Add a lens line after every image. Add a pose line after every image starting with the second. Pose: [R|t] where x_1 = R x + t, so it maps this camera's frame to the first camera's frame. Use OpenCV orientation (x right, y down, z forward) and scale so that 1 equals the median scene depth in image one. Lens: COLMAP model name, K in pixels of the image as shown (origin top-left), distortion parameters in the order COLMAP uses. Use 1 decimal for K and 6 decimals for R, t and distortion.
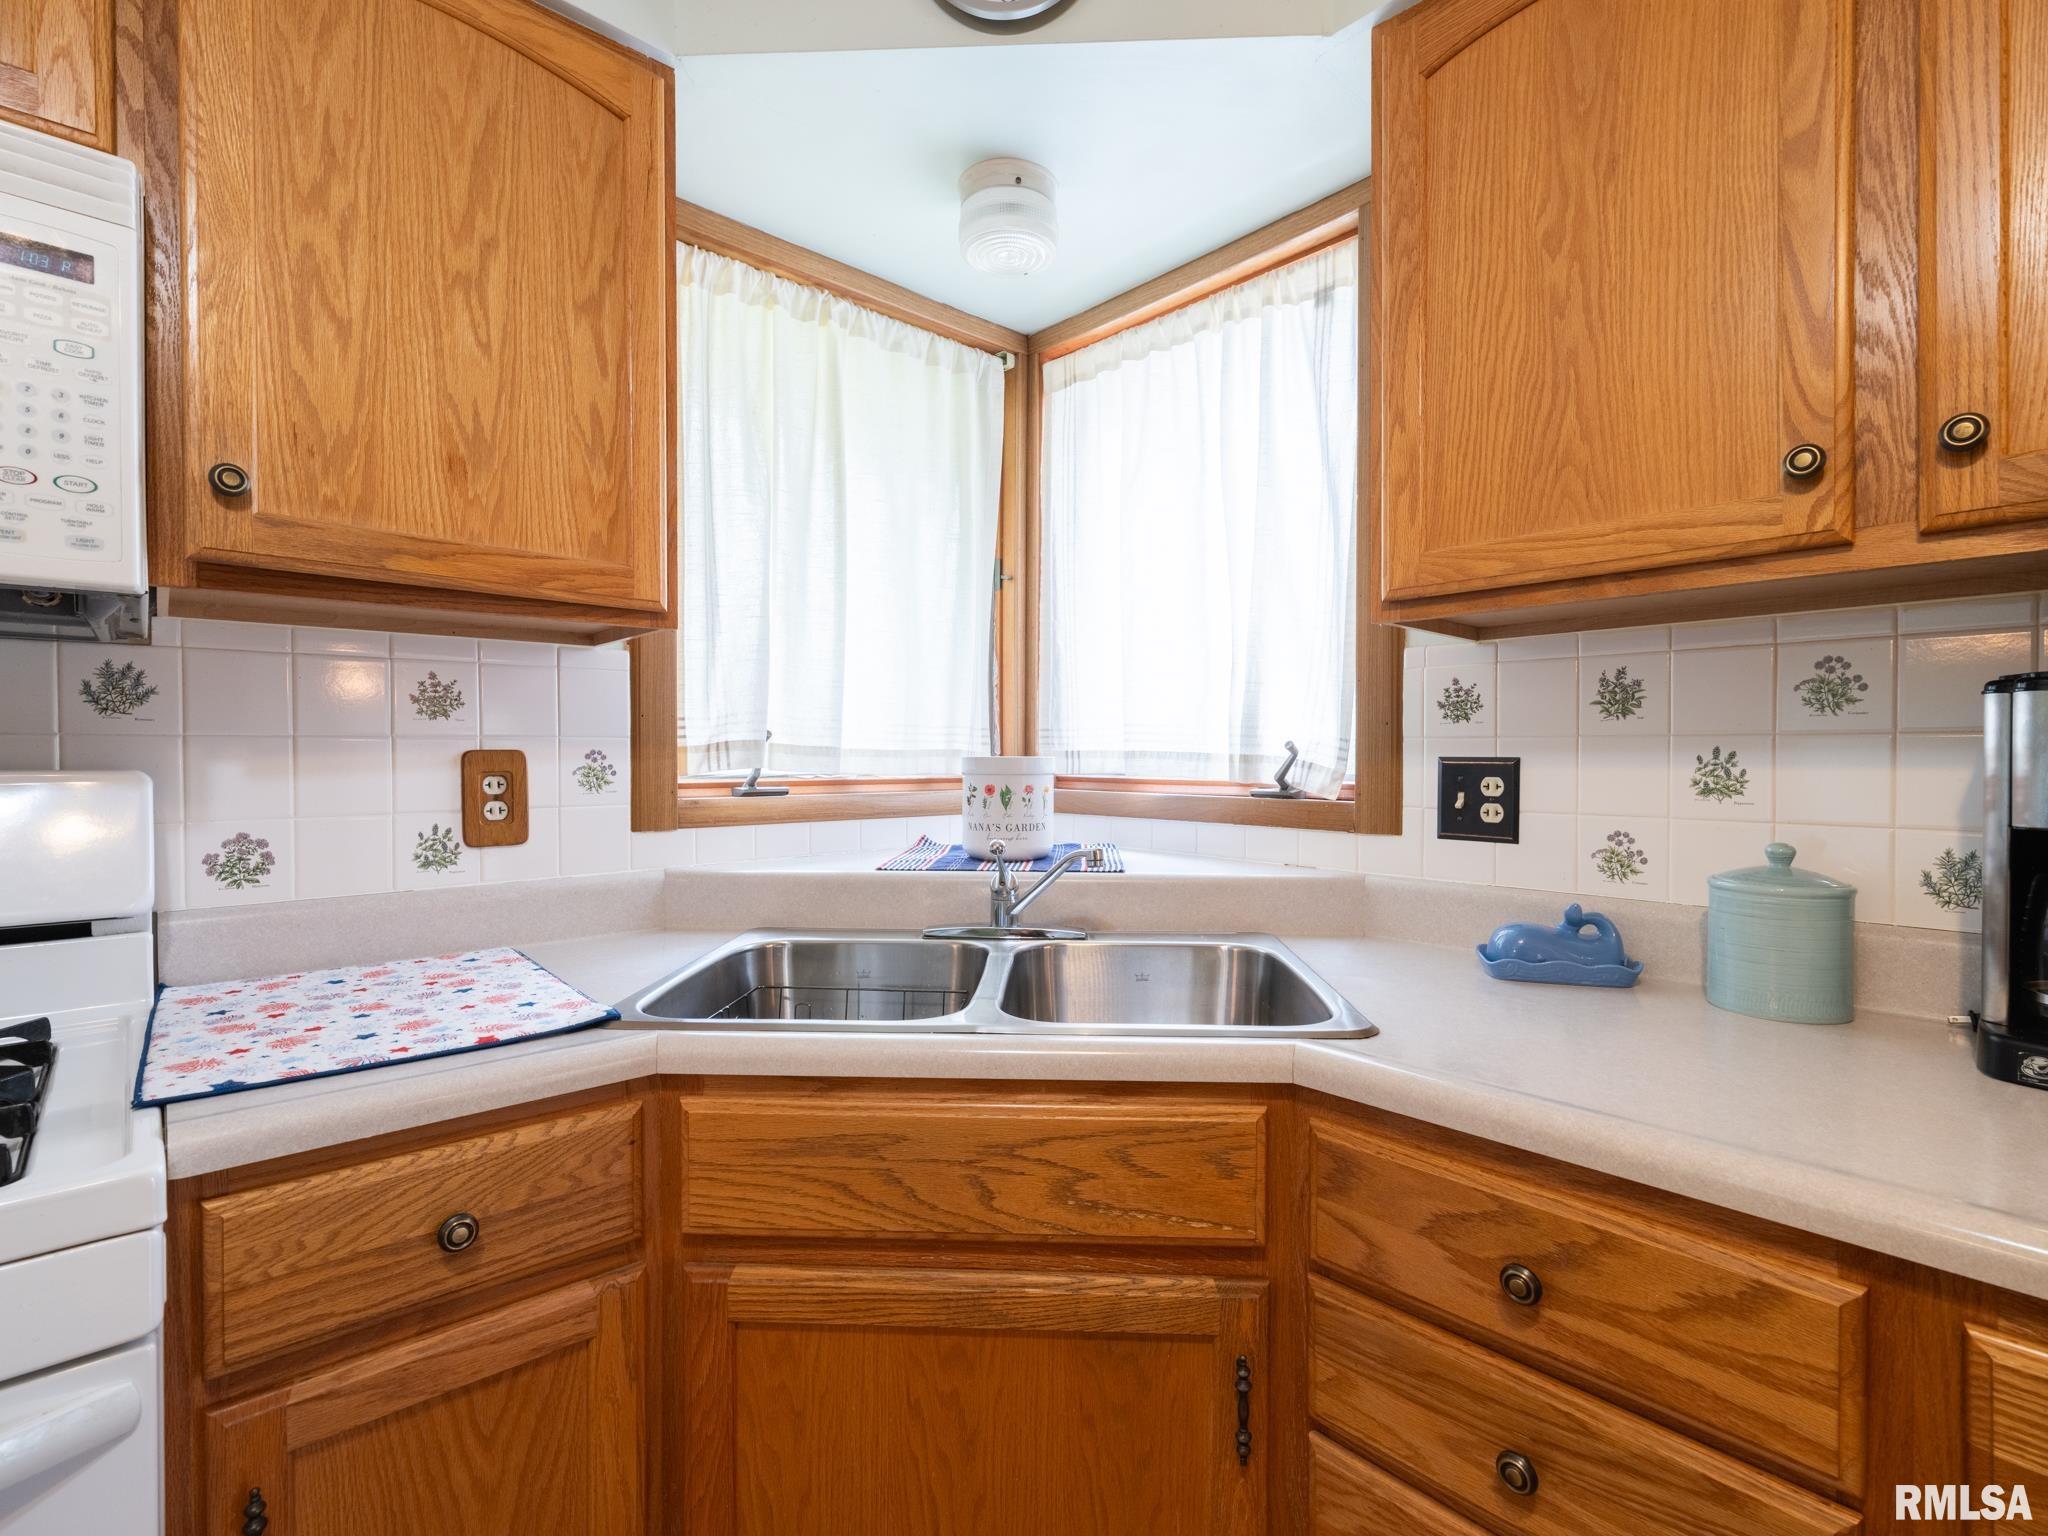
lens RADIAL K [[960.2, 0, 1031.3], [0, 960.2, 763.4], [0, 0, 1]] dist [-0.002706, 0.000646]
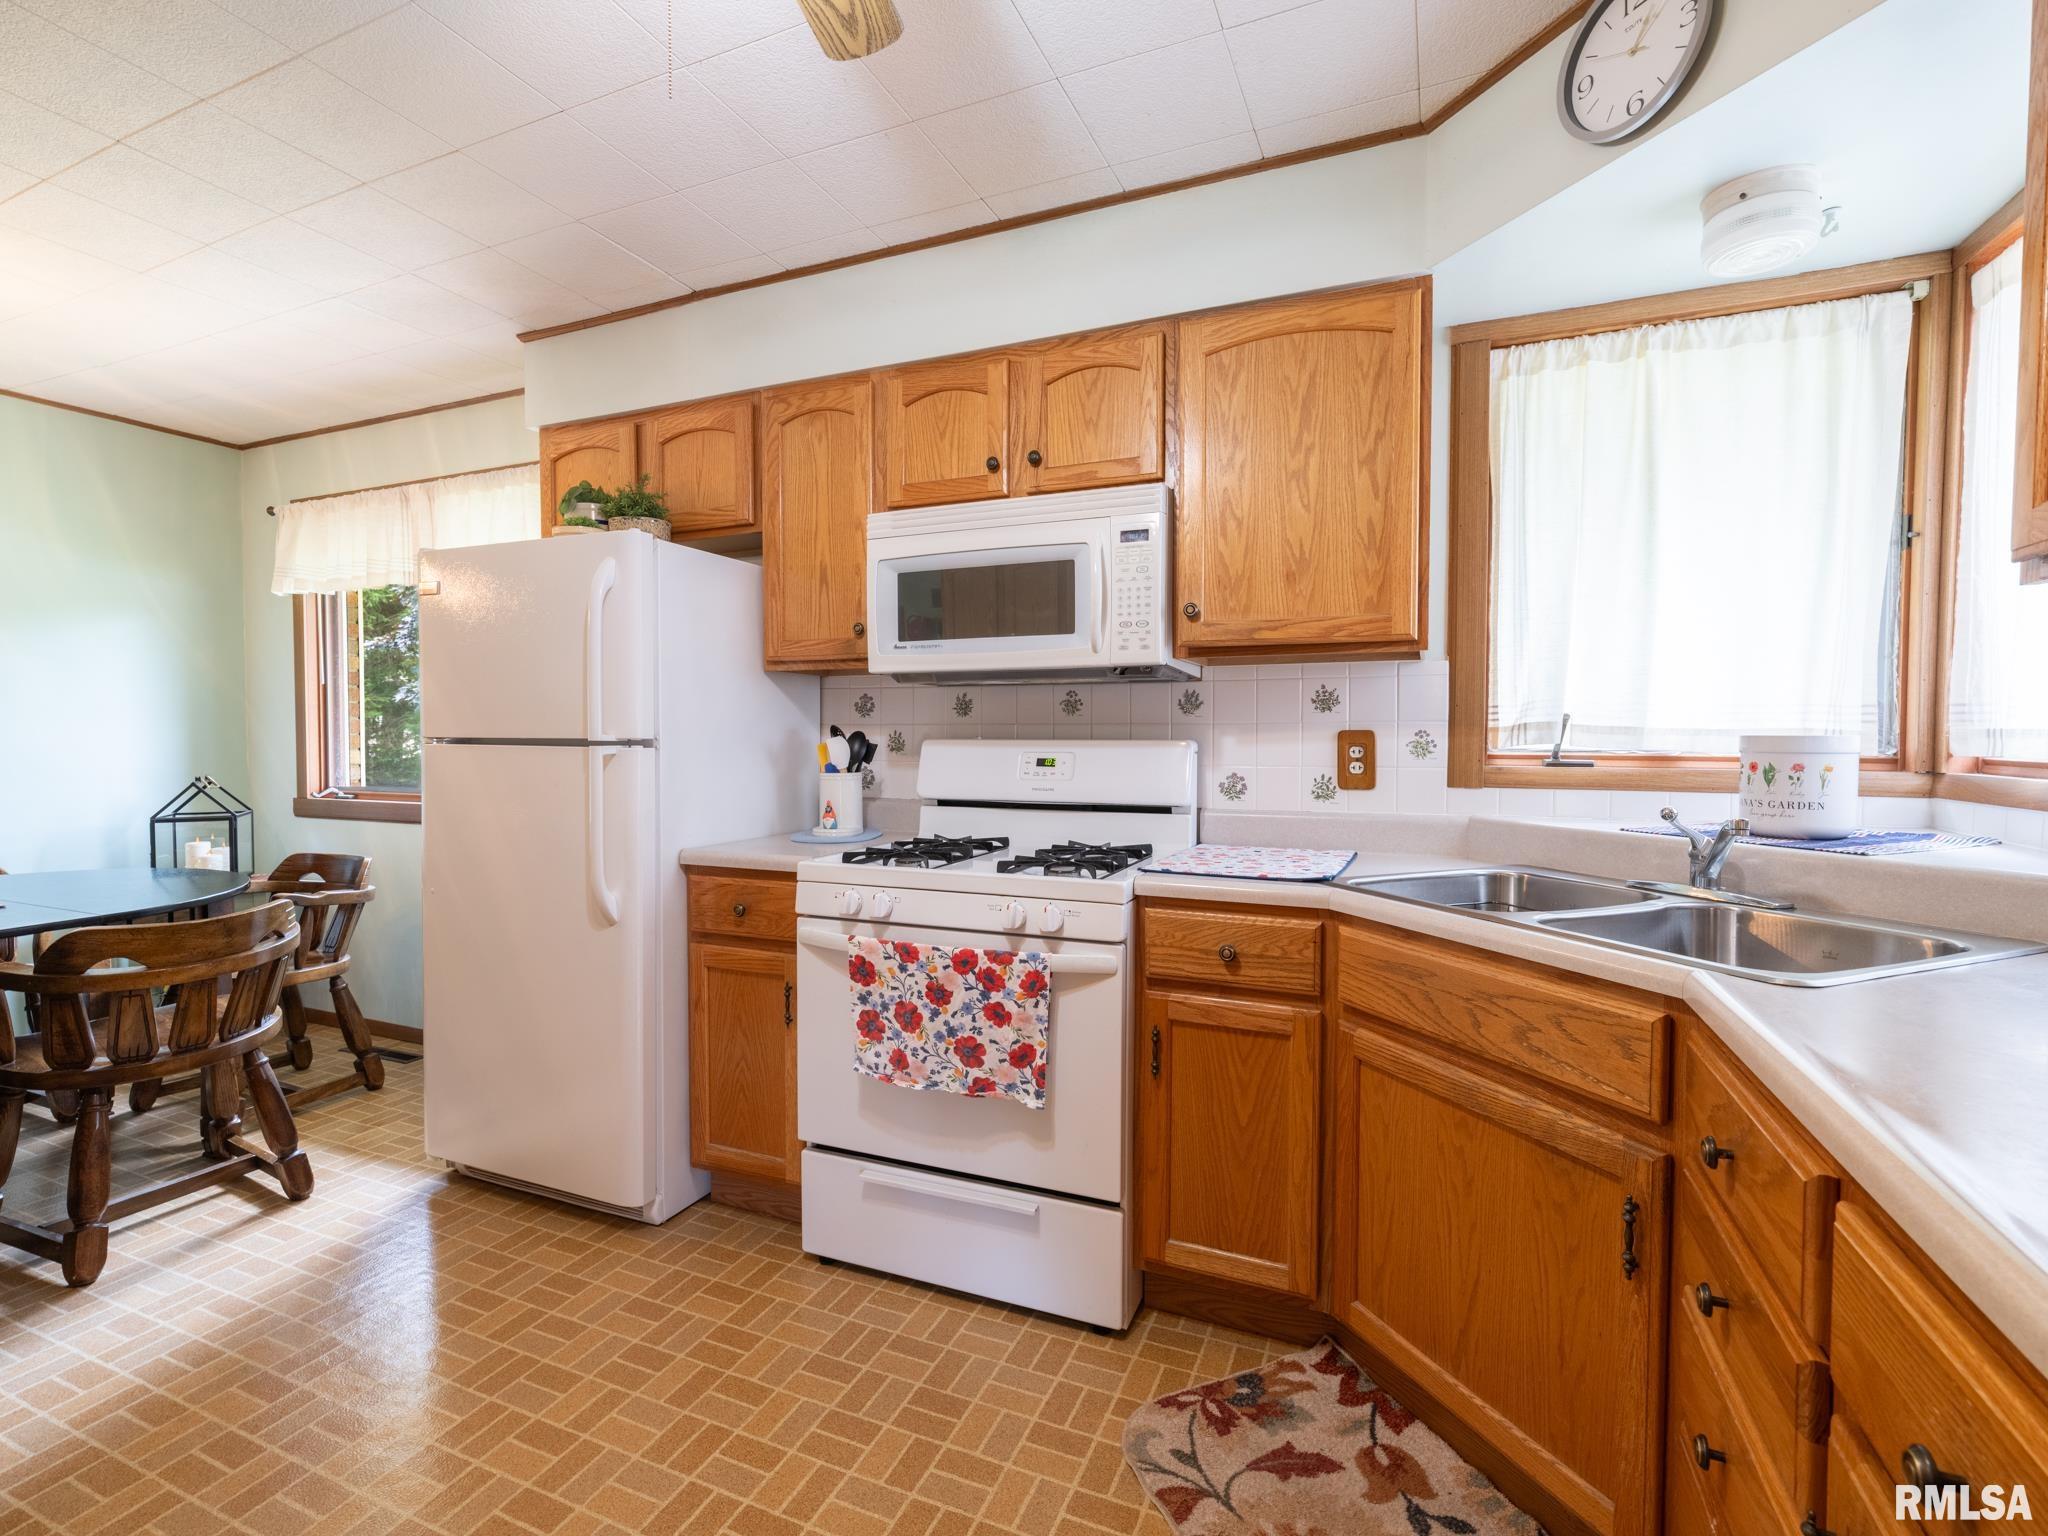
lens RADIAL K [[954.7, 0, 1014.7], [0, 954.7, 764.4], [0, 0, 1]] dist [-0.002293, 0.000972]
pose [[0.406809, 0.029821, -0.913026, 0.844163], [-0.009636, 0.999552, 0.028353, 0.004365], [0.913462, -0.002737, 0.406914, -0.229747]]
